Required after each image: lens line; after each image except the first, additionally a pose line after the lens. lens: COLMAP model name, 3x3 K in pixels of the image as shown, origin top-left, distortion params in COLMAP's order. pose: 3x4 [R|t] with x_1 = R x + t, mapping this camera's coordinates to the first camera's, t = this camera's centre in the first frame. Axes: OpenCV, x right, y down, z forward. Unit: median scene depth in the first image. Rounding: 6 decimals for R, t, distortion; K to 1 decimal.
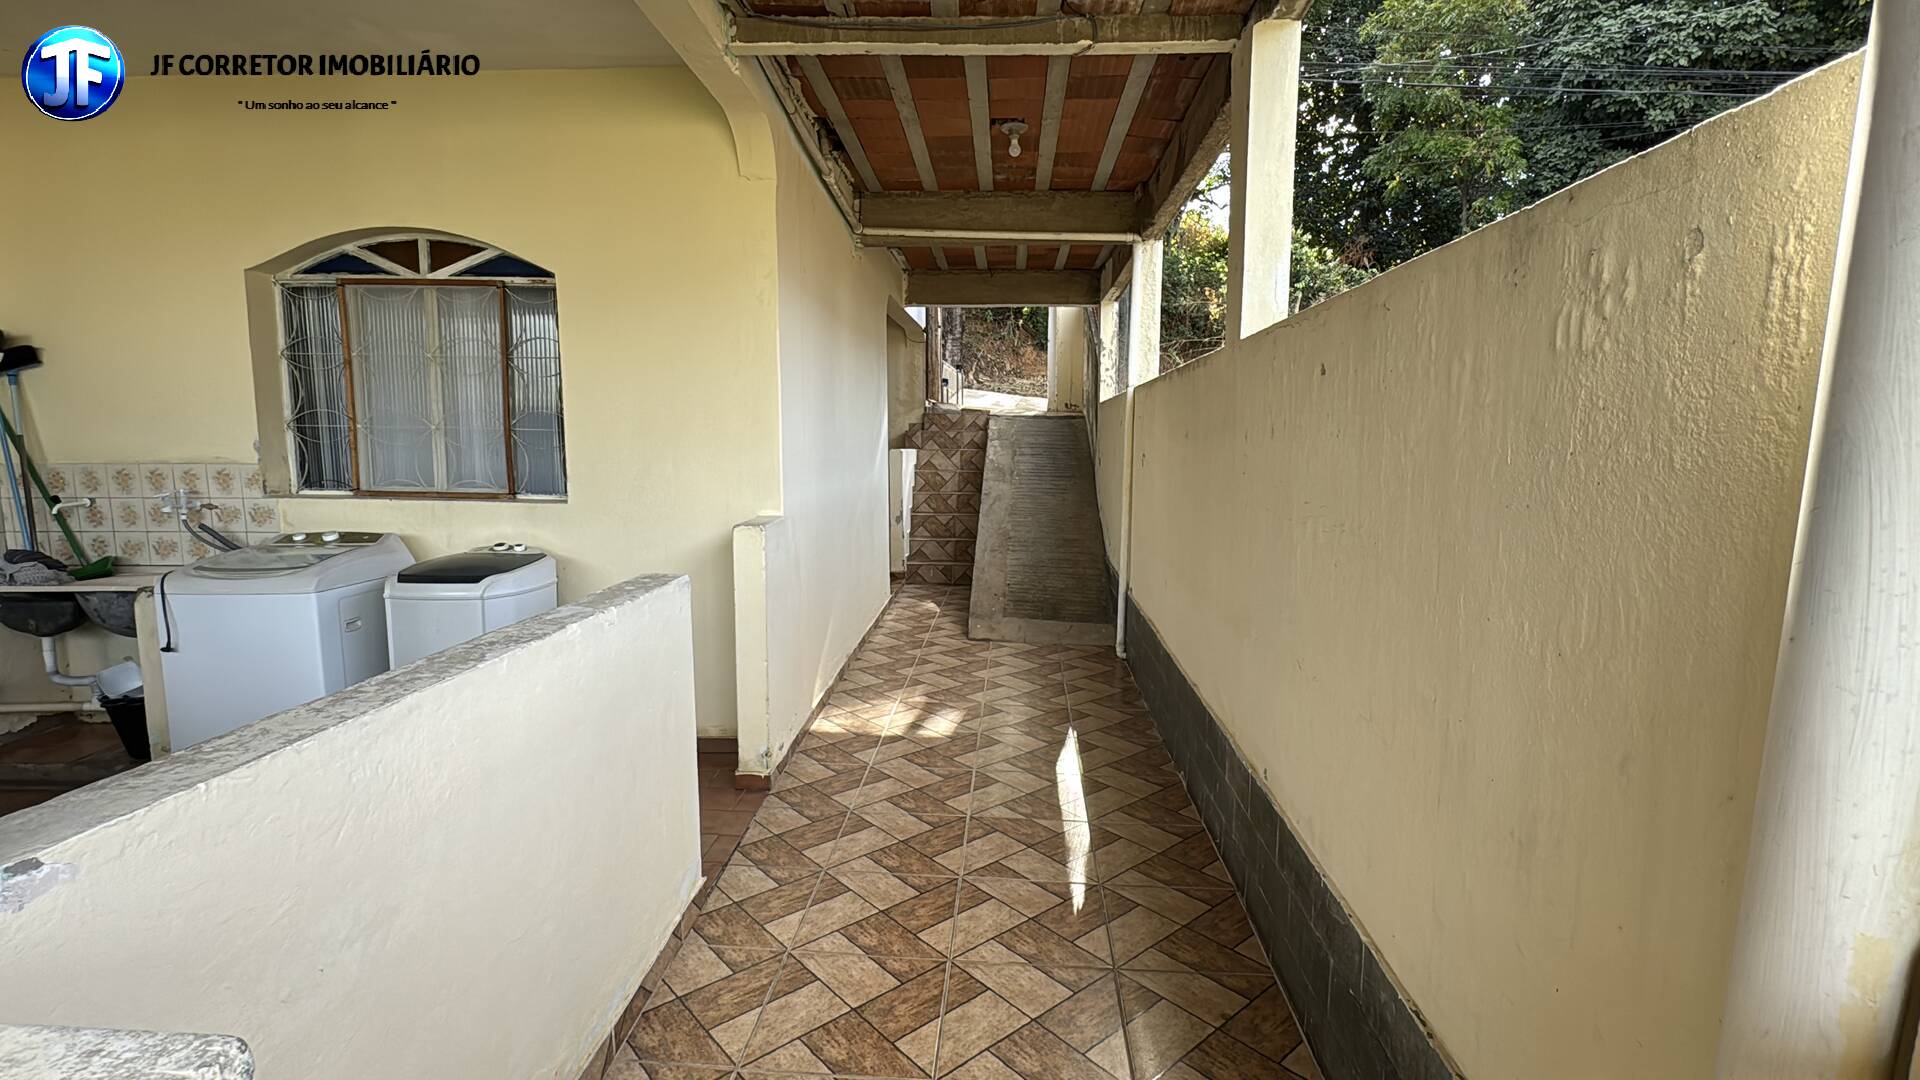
lens RADIAL K [[872.9, 0, 957.0], [0, 872.9, 540.2], [0, 0, 1]] dist [-0.002744, 0.000071]
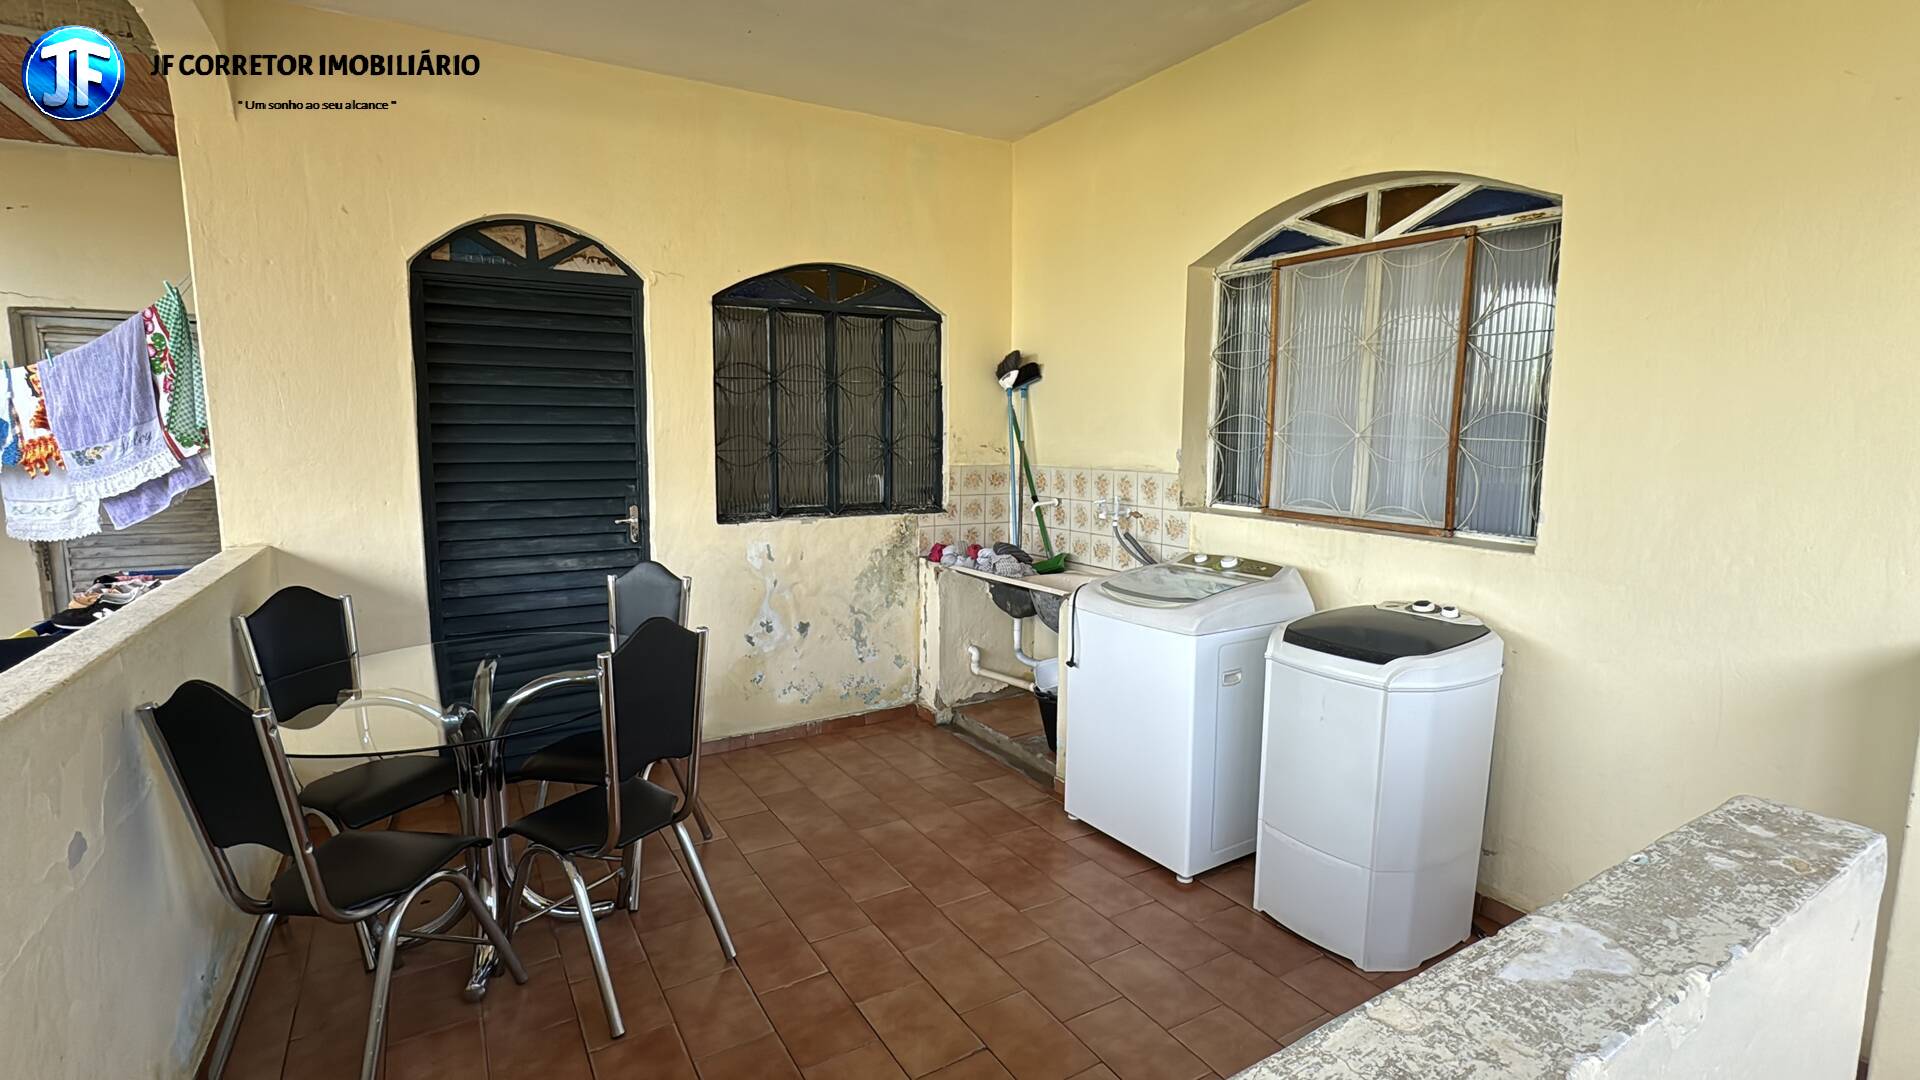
lens RADIAL K [[872.9, 0, 962.2], [0, 872.9, 541.0], [0, 0, 1]] dist [-0.002744, 0.000071]
pose [[0.557950, 0.103772, -0.823361, -0.149593], [-0.097792, 0.993460, 0.058942, -0.048324], [0.824093, 0.047631, 0.564449, 0.280112]]
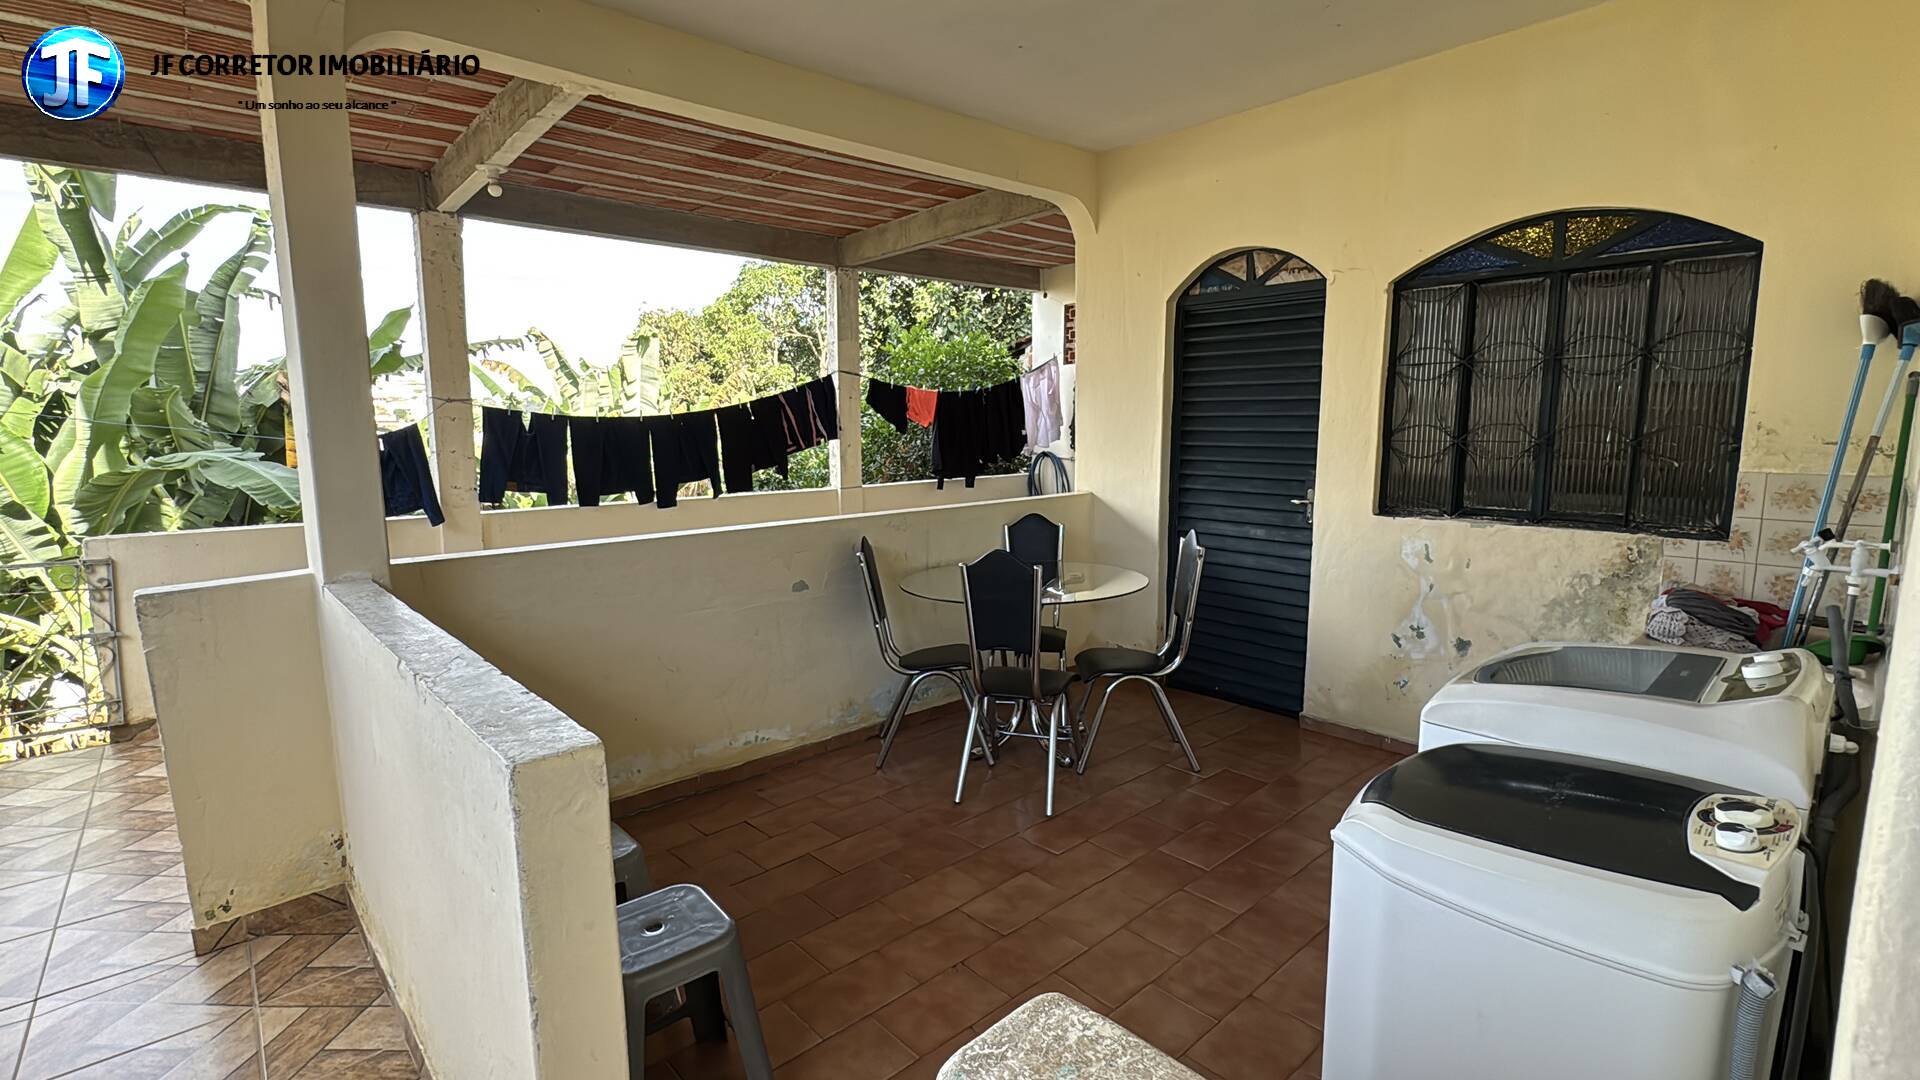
lens RADIAL K [[872.9, 0, 956.2], [0, 872.9, 538.1], [0, 0, 1]] dist [-0.002744, 0.000071]
pose [[-0.702991, 0.102492, -0.703775, -0.098221], [-0.074854, 0.973402, 0.216529, -0.134127], [0.707248, 0.204898, -0.676621, 0.949278]]
